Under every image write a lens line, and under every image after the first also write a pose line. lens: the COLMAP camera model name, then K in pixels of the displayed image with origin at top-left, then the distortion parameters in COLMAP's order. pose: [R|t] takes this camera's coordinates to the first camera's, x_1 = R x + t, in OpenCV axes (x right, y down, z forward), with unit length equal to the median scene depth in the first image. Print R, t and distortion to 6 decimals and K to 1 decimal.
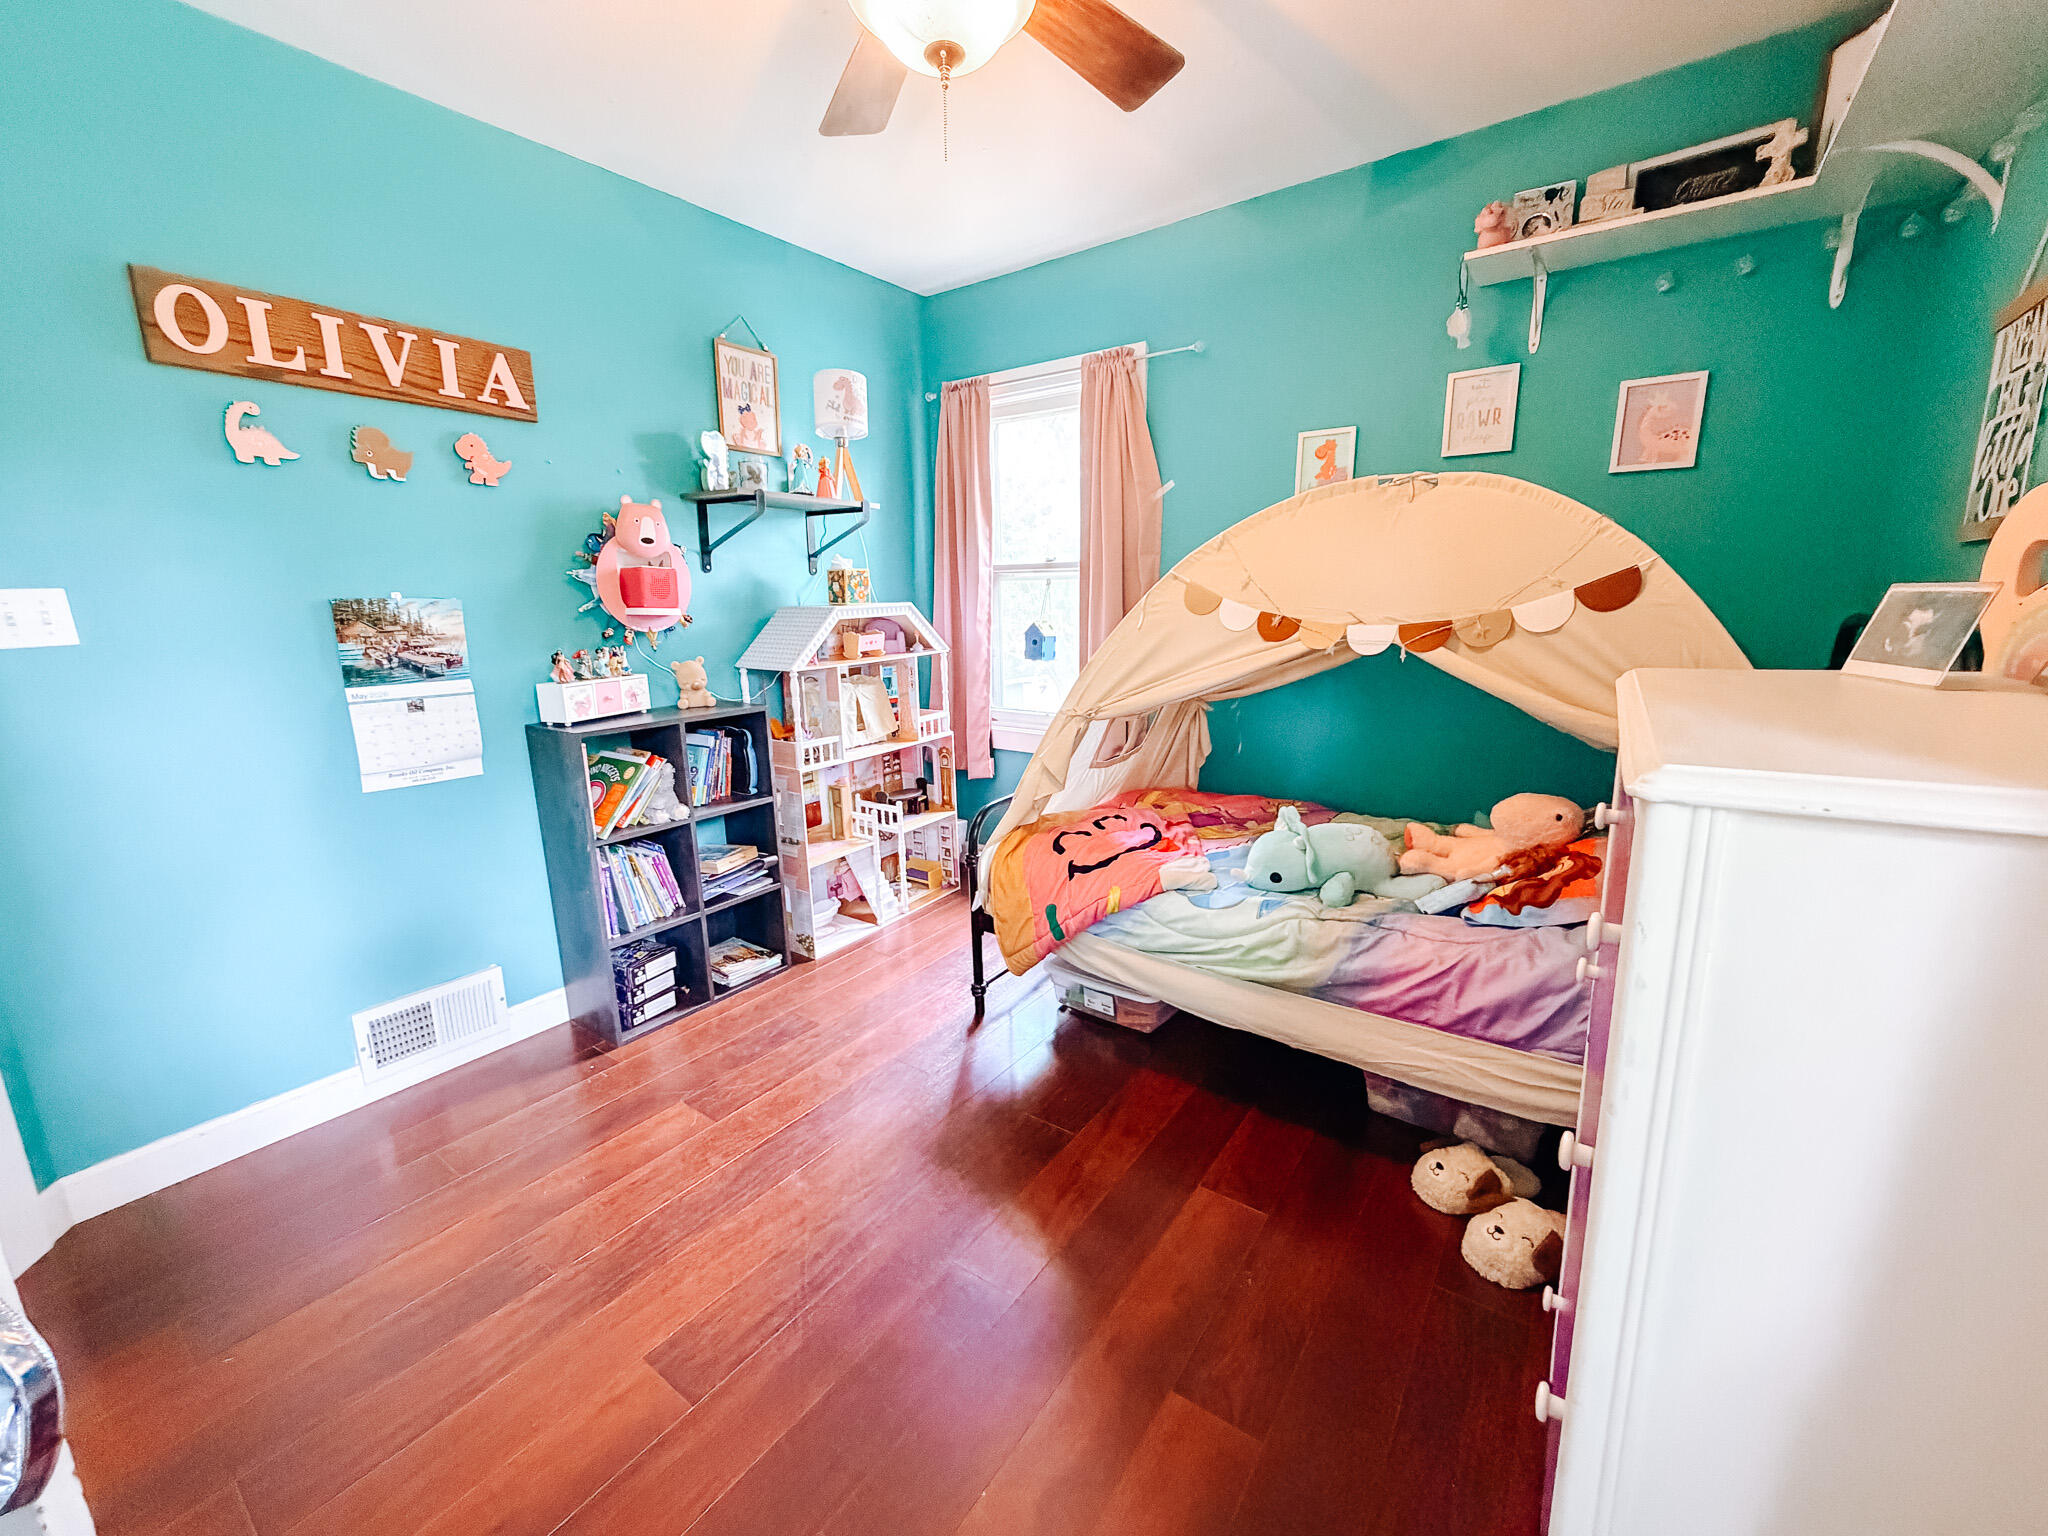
lens RADIAL K [[820.7, 0, 1019.6], [0, 820.7, 763.4], [0, 0, 1]] dist [0.003917, 0.000026]
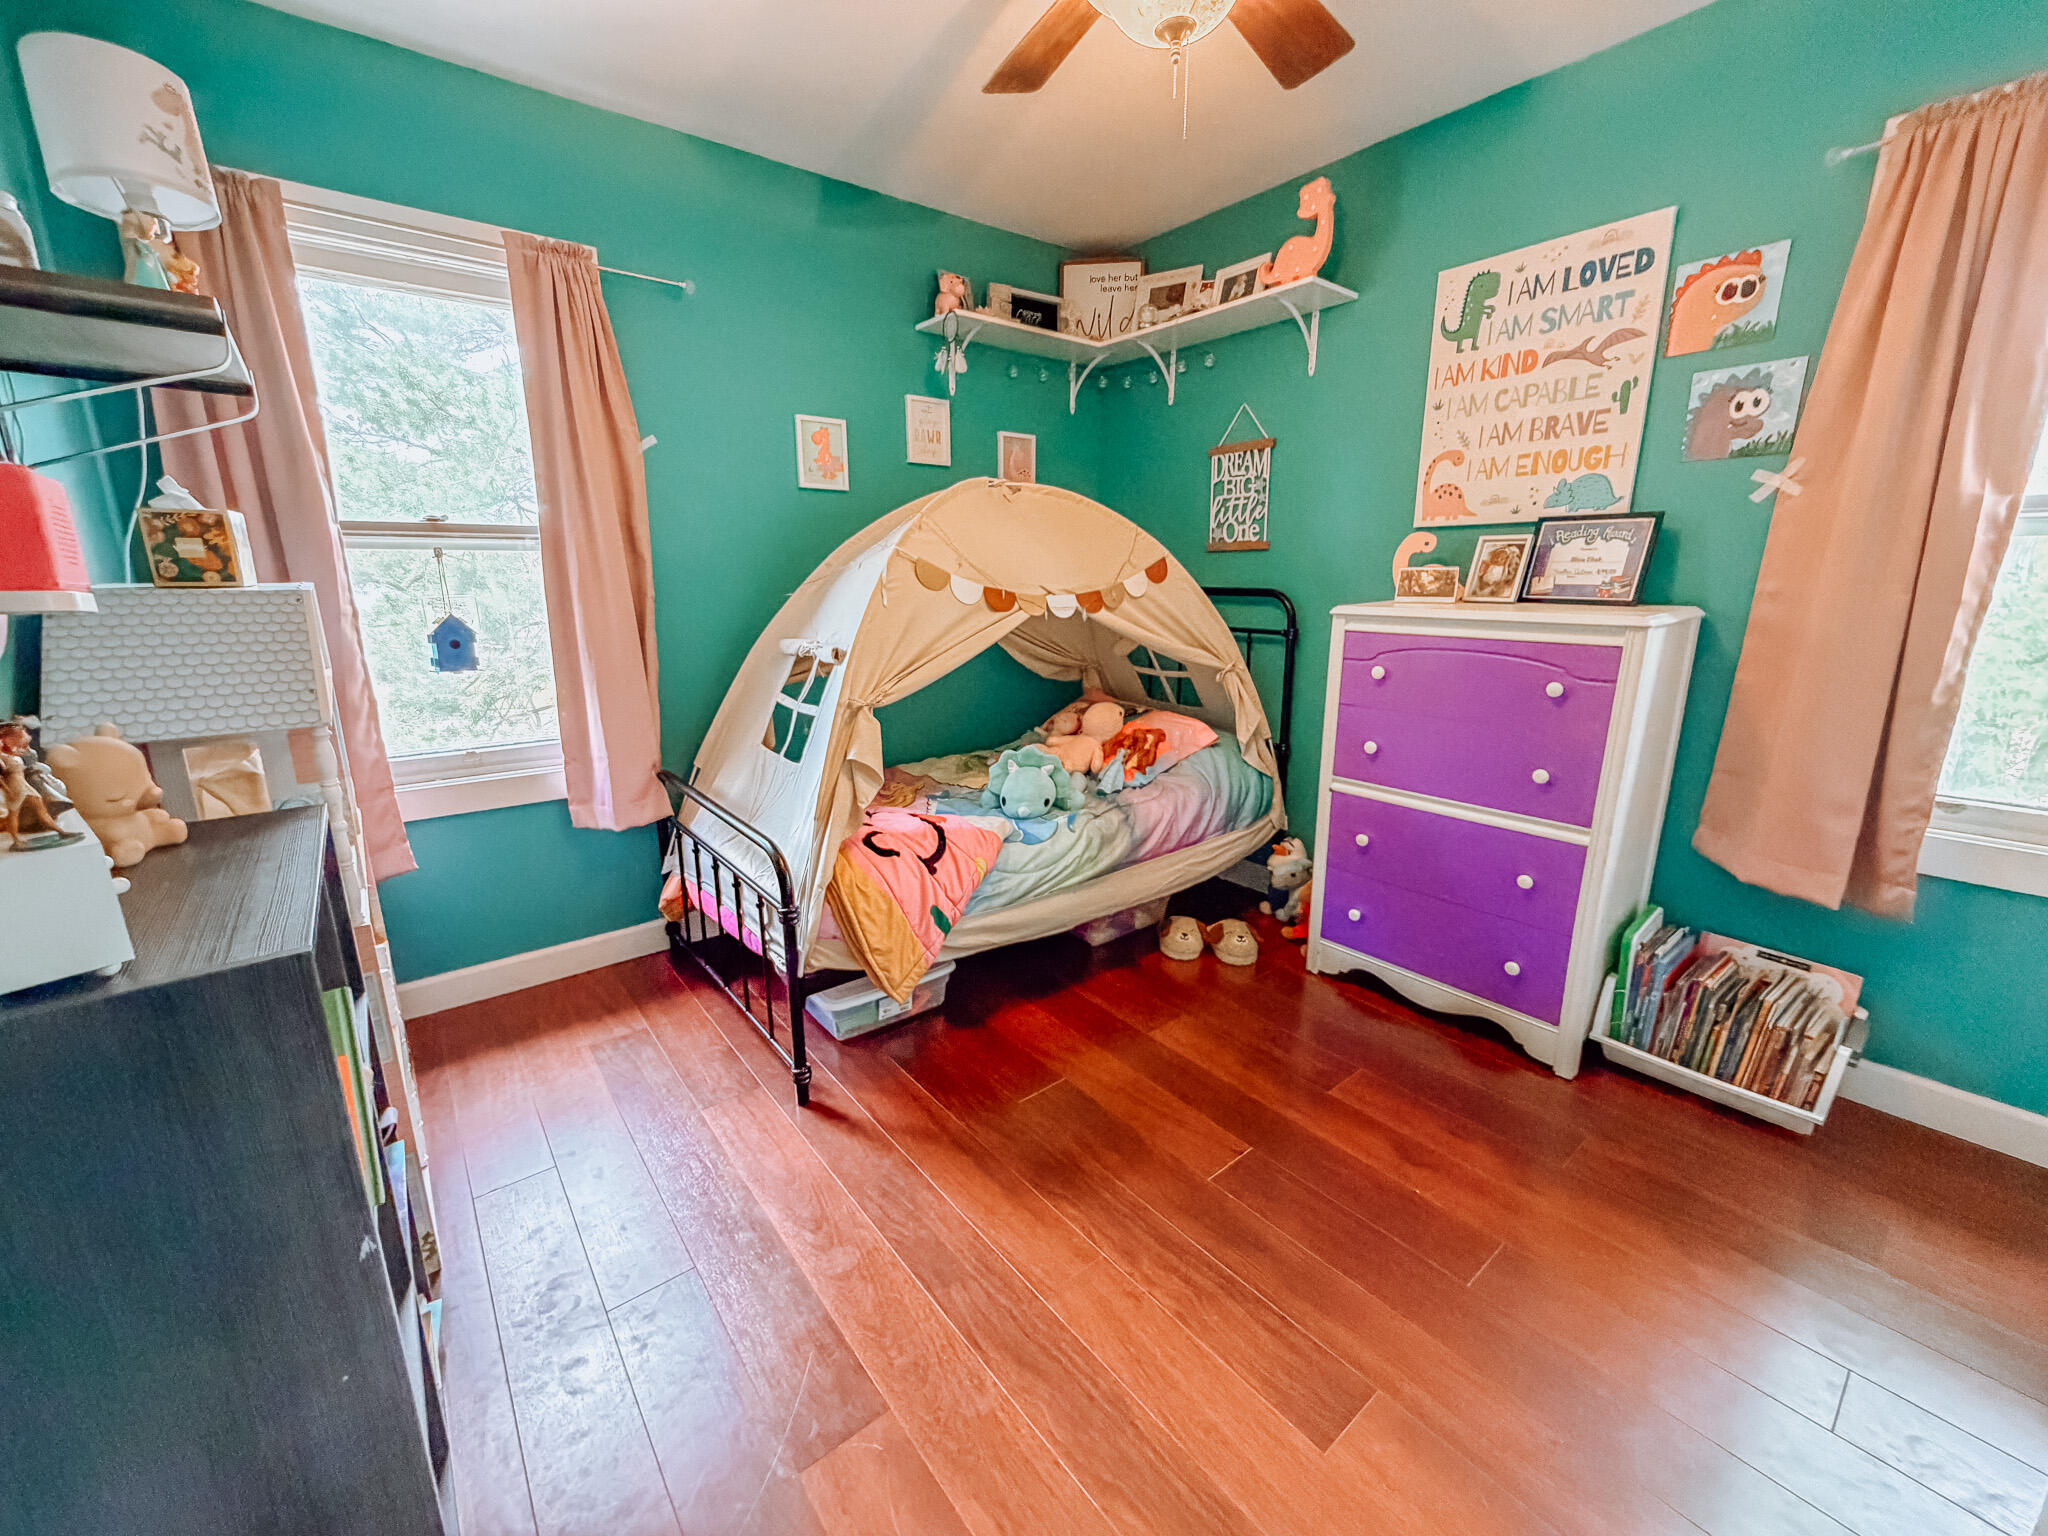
lens RADIAL K [[820.7, 0, 1018.3], [0, 820.7, 766.5], [0, 0, 1]] dist [0.003917, 0.000026]
pose [[0.270764, -0.208797, 0.939729, -0.814729], [0.195448, 0.967786, 0.158716, -0.113034], [-0.942596, 0.140694, 0.302850, 0.636491]]
